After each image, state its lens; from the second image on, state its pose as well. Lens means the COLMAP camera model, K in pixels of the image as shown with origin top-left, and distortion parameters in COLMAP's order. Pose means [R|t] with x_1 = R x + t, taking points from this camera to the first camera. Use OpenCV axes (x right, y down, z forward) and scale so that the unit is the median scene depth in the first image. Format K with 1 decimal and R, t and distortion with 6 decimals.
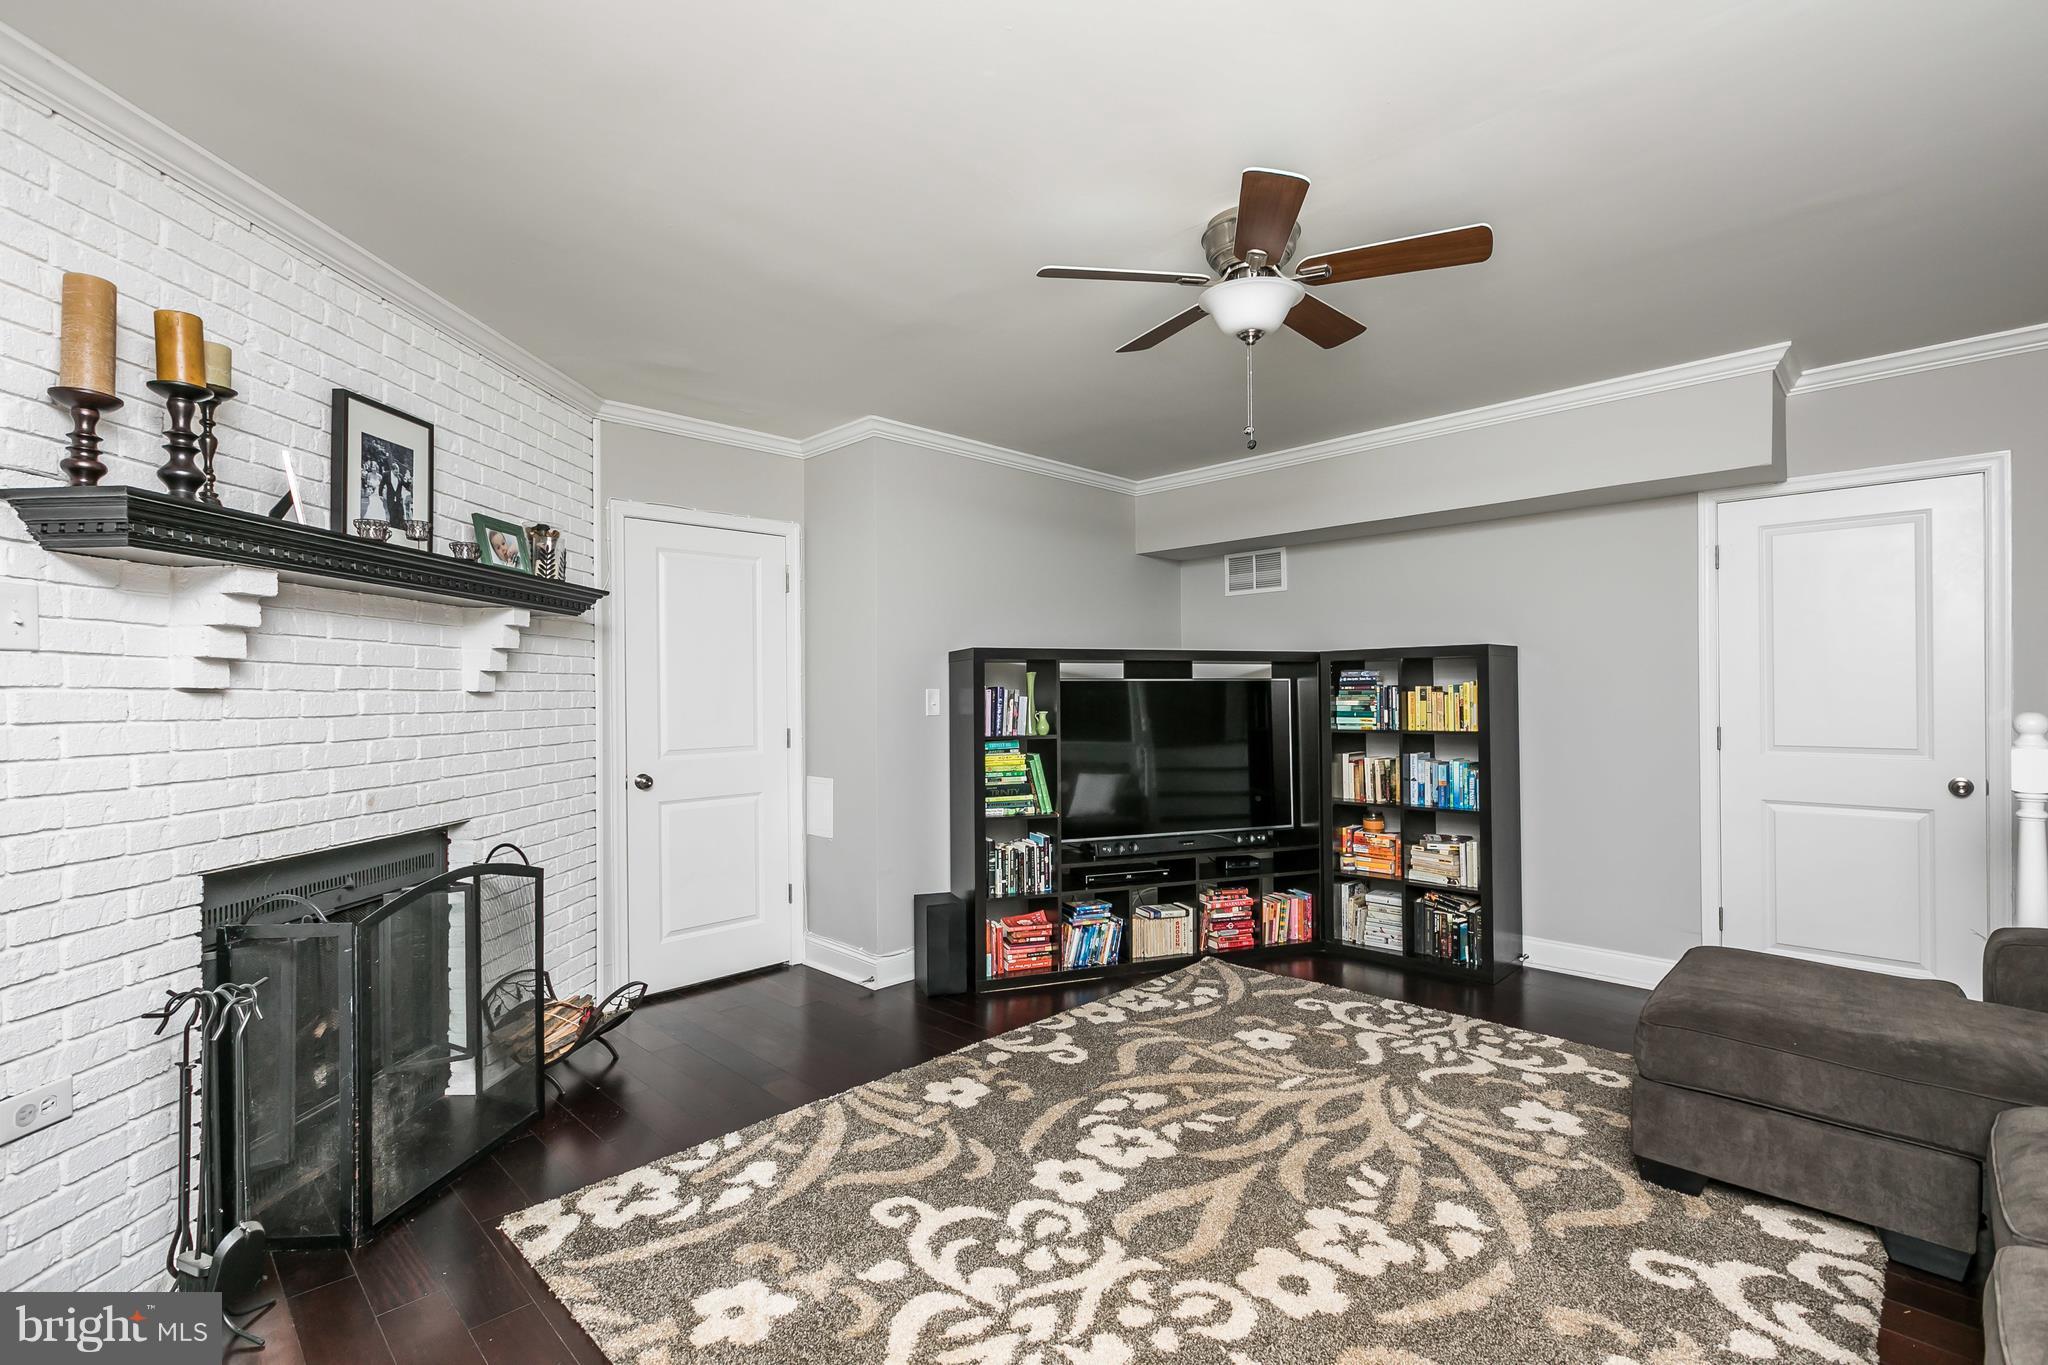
lens RADIAL K [[907.9, 0, 1017.0], [0, 907.9, 694.5], [0, 0, 1]] dist [-0.004720, -0.000935]
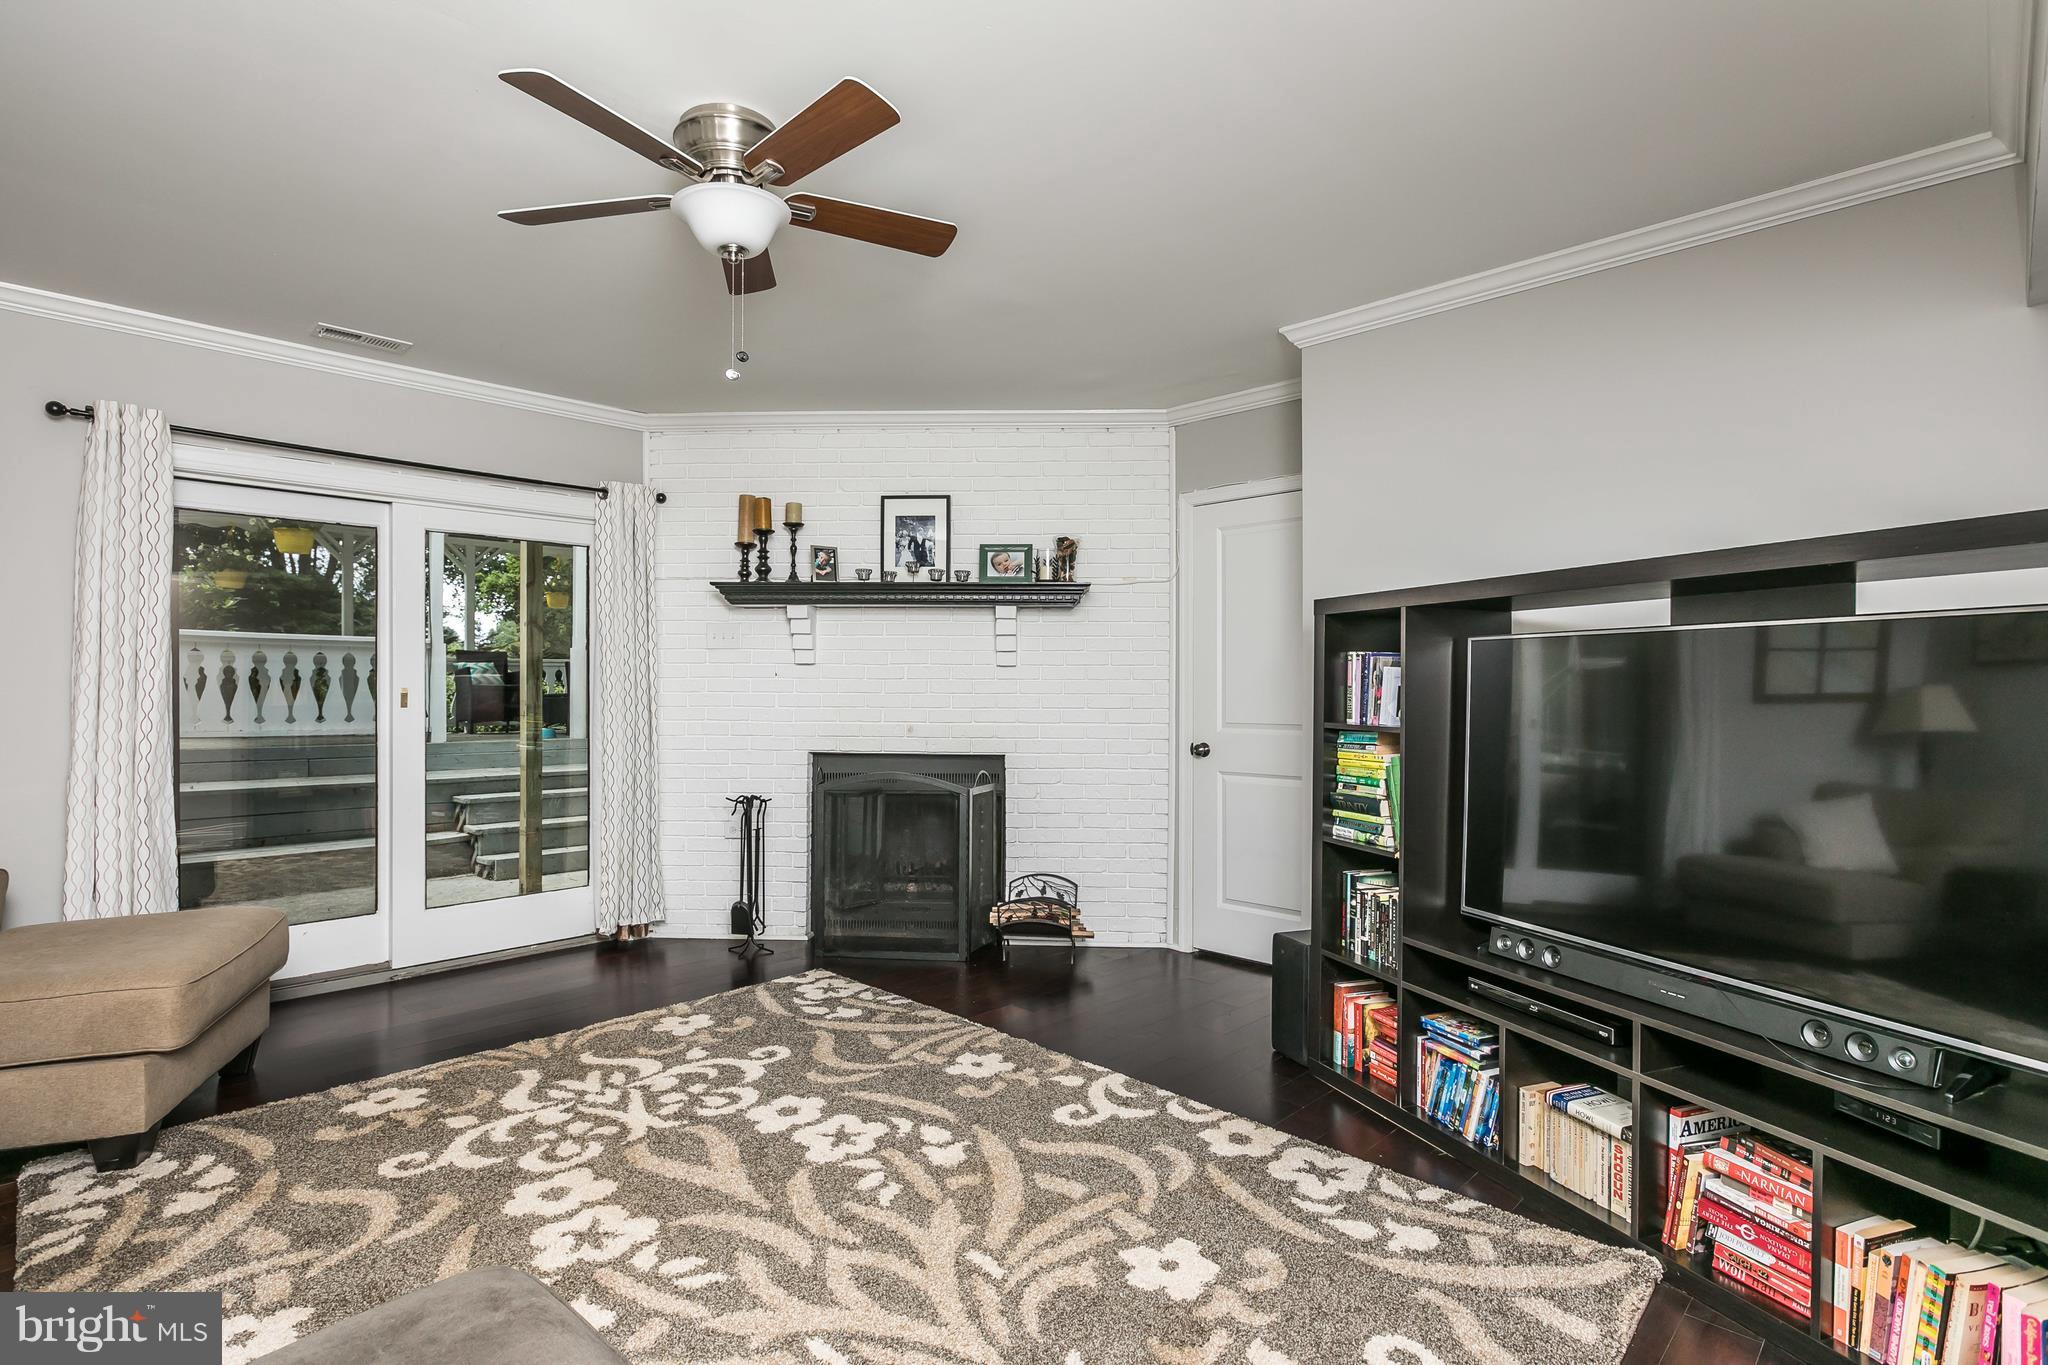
lens RADIAL K [[988.9, 0, 1022.4], [0, 988.9, 663.6], [0, 0, 1]] dist [-0.009713, -0.000823]
pose [[0.035274, -0.002458, -0.999375, 1.065947], [0.000164, 0.999997, -0.002454, -0.000284], [0.999378, -0.000078, 0.035275, 1.055111]]
